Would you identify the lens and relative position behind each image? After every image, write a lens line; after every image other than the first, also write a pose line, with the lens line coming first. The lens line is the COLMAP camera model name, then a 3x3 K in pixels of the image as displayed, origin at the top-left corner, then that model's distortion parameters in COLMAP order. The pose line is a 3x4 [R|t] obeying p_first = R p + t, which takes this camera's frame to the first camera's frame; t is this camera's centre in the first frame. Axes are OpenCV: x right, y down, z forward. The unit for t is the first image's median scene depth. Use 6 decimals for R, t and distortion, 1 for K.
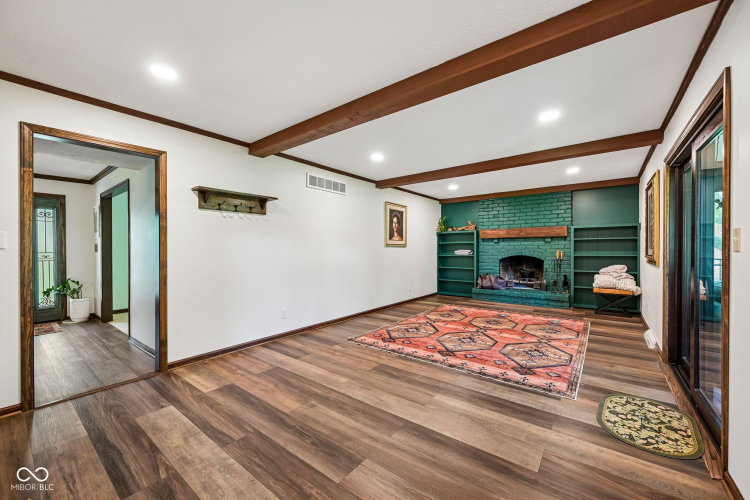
lens RADIAL K [[295.1, 0, 374.6], [0, 295.1, 250.6], [0, 0, 1]] dist [0.001452, 0.000336]
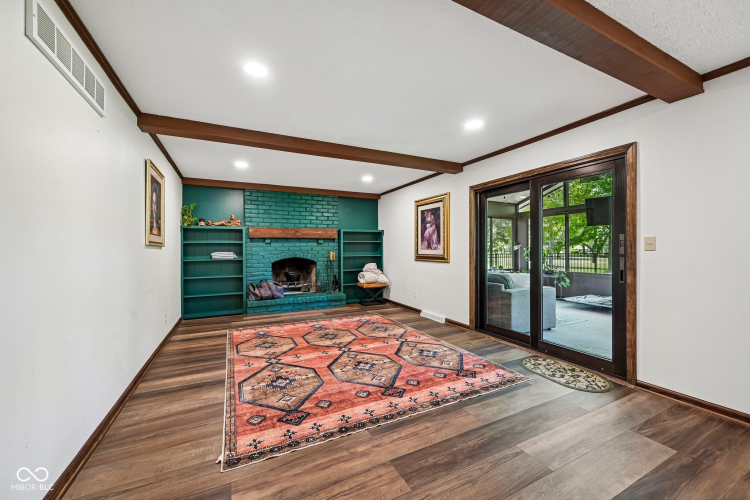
lens RADIAL K [[295.1, 0, 375.0], [0, 295.1, 249.4], [0, 0, 1]] dist [0.001452, 0.000336]
pose [[0.434959, 0.001608, 0.900449, -0.338401], [0.010001, 0.999928, -0.006617, -0.000923], [-0.900395, 0.011884, 0.434912, 0.557541]]
